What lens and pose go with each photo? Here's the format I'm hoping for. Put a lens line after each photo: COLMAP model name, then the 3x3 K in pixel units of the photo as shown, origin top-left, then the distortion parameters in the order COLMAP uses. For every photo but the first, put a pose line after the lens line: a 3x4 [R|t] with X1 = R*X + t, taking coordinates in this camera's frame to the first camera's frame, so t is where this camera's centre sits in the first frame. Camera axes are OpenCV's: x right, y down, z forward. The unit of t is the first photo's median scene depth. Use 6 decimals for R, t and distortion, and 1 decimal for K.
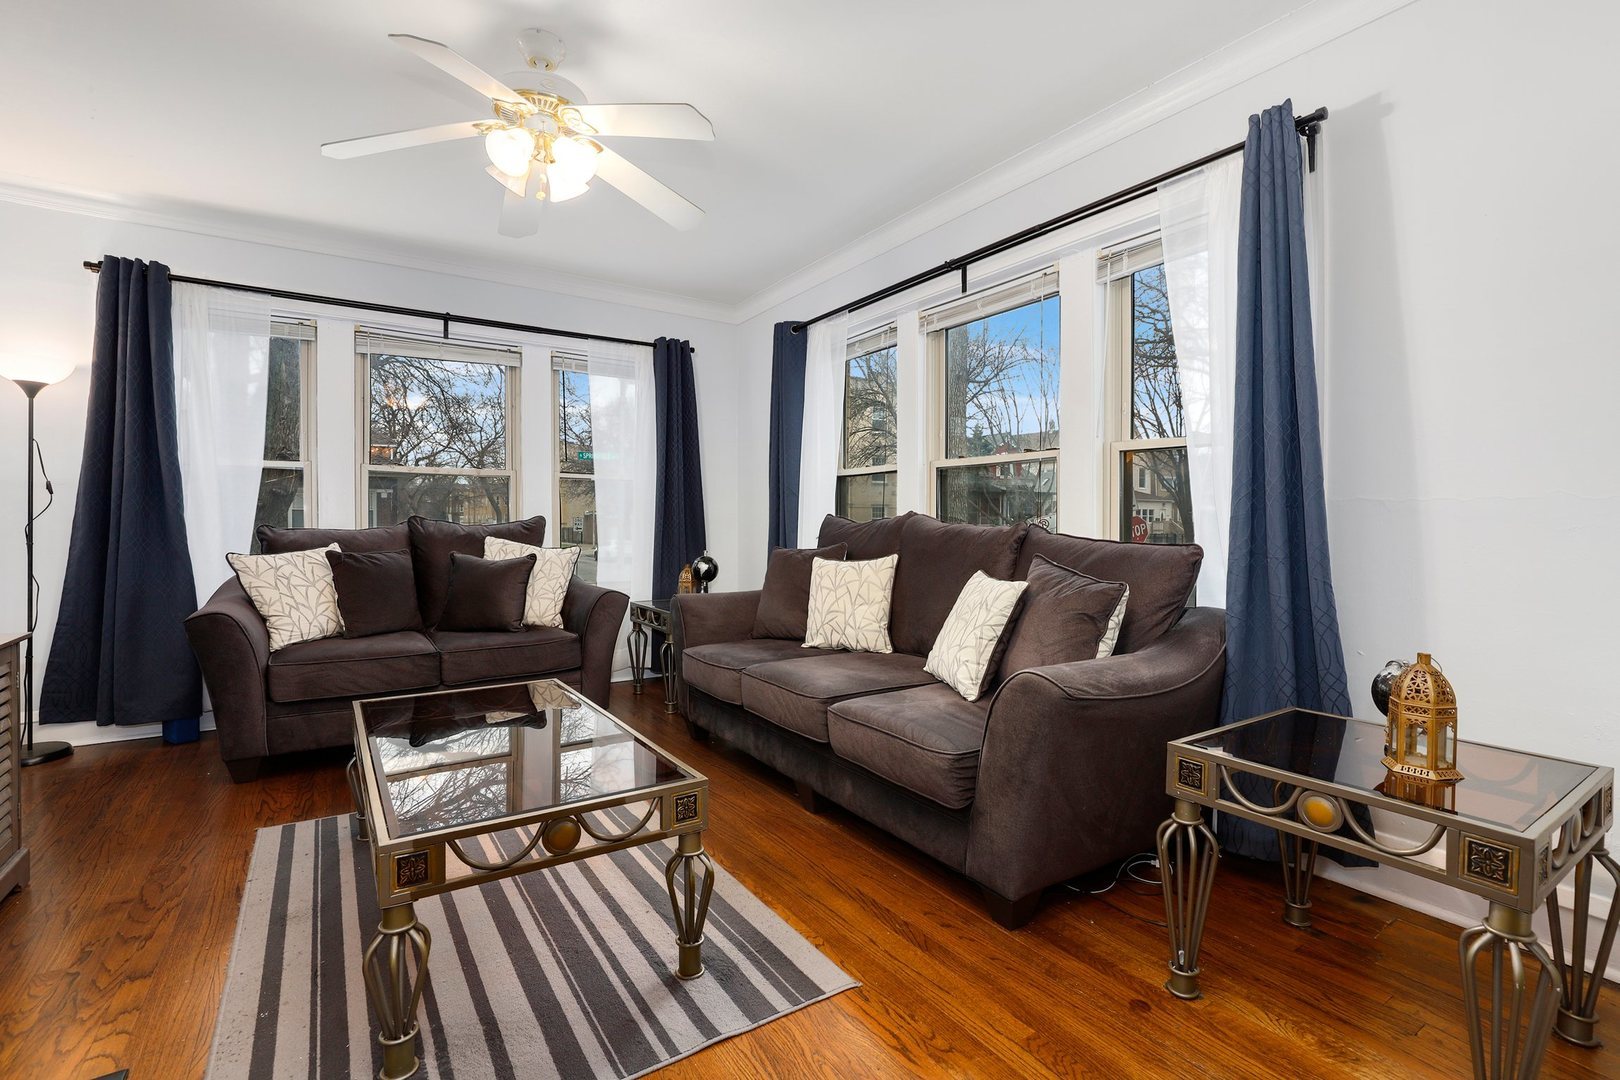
lens RADIAL K [[748.5, 0, 823.0], [0, 748.5, 528.9], [0, 0, 1]] dist [-0.003242, 0.000631]
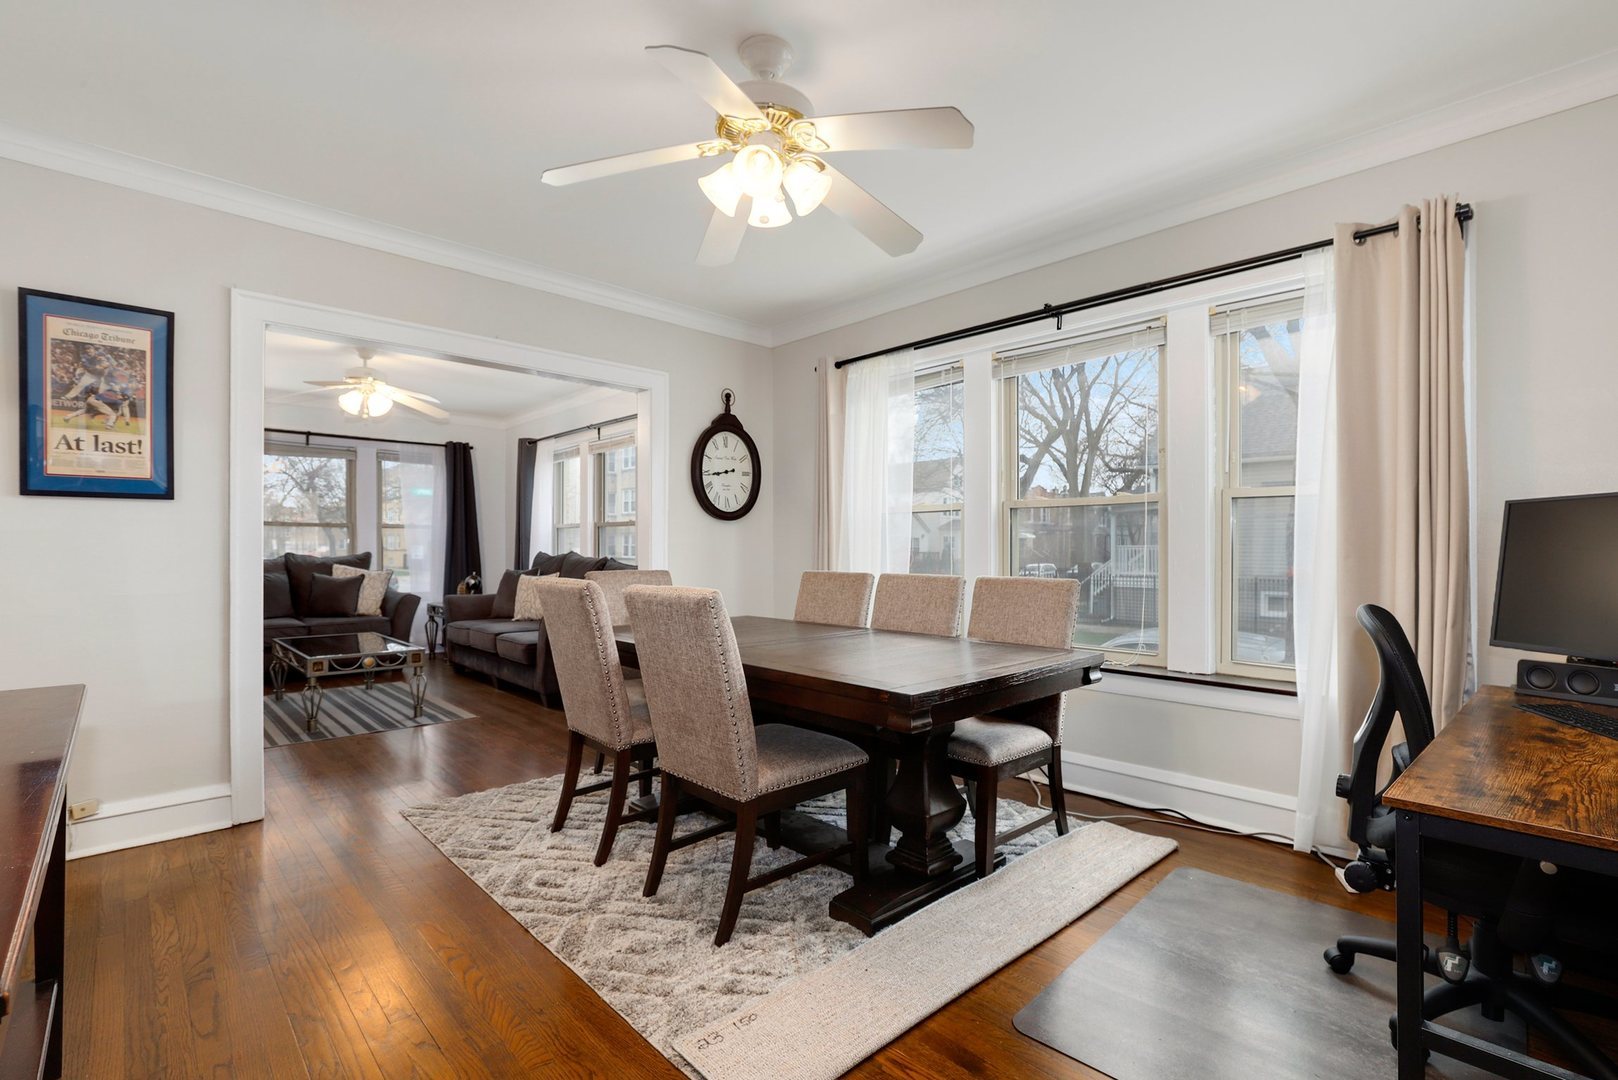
lens RADIAL K [[747.5, 0, 812.5], [0, 747.5, 544.9], [0, 0, 1]] dist [-0.003242, 0.000631]
pose [[0.986091, 0.001944, 0.166192, 0.410177], [-0.000449, 0.999959, -0.009030, -0.022540], [-0.166203, 0.008830, 0.986052, -1.027625]]
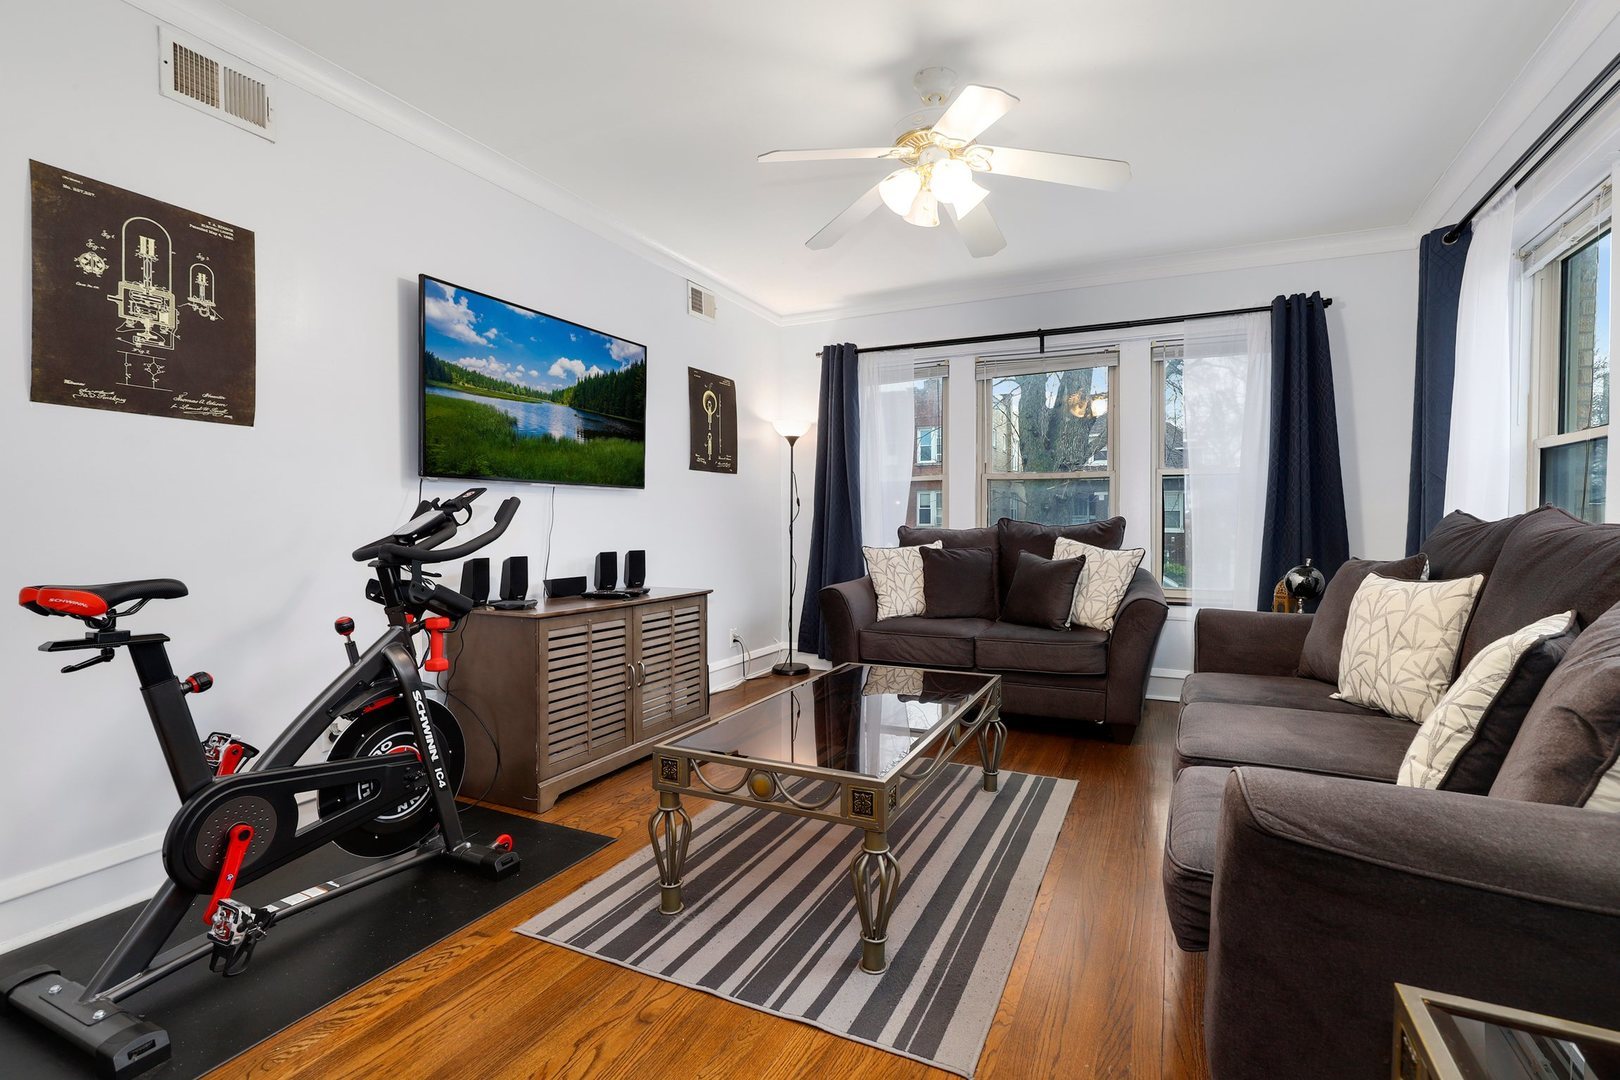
lens RADIAL K [[748.5, 0, 821.1], [0, 748.5, 543.7], [0, 0, 1]] dist [-0.003242, 0.000631]
pose [[0.519171, 0.020923, -0.854414, 0.318285], [-0.005146, 0.999759, 0.021355, -0.001711], [0.854655, -0.006690, 0.519153, 0.205501]]
